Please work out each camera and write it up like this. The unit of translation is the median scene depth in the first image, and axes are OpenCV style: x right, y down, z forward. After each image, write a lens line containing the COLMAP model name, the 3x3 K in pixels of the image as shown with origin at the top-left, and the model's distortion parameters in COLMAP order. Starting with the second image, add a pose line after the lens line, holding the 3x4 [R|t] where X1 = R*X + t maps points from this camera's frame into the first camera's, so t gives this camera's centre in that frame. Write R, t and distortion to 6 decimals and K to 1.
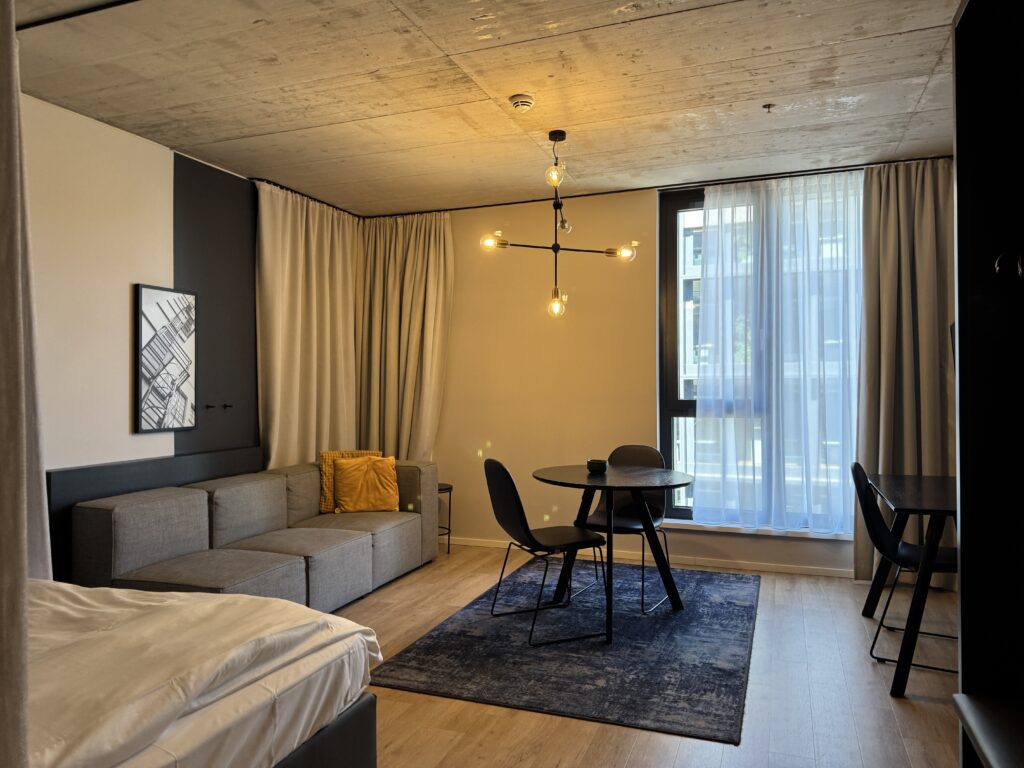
lens RADIAL K [[733.9, 0, 512.0], [0, 733.9, 384.0], [0, 0, 1]] dist [0.057523, -0.000962]
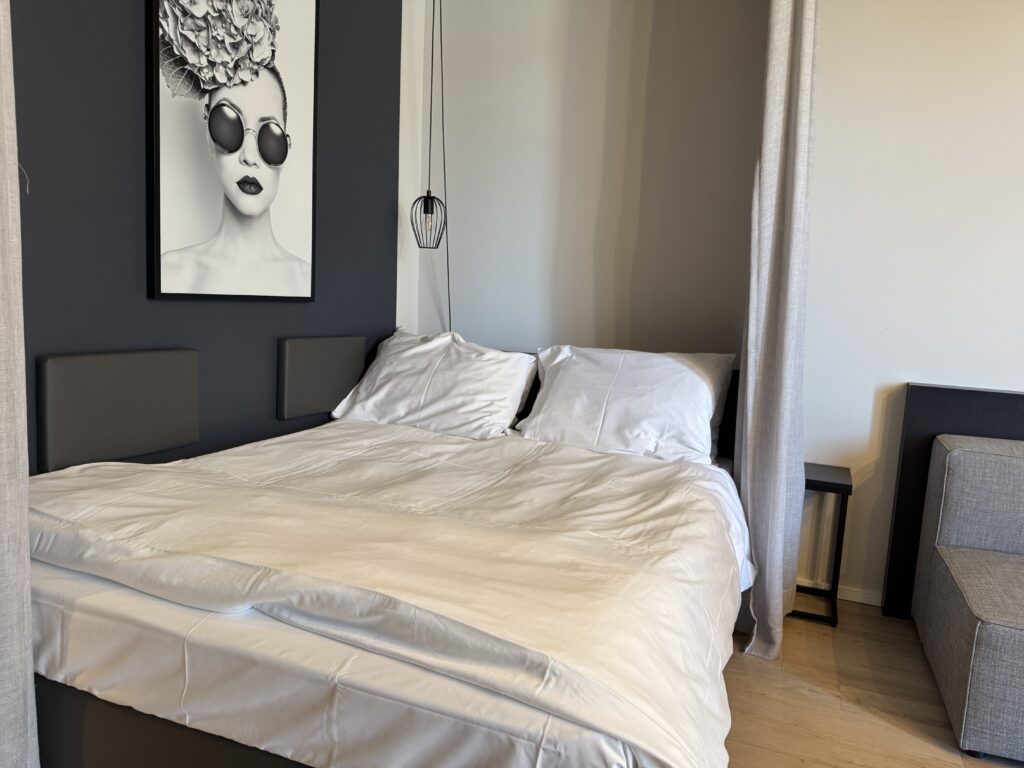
lens RADIAL K [[733.9, 0, 512.0], [0, 733.9, 384.0], [0, 0, 1]] dist [0.057523, -0.000962]
pose [[-0.061815, 0.129317, -0.989675, 0.220766], [-0.035165, 0.990673, 0.131644, 0.041497], [0.997468, 0.042939, -0.056692, 0.852149]]
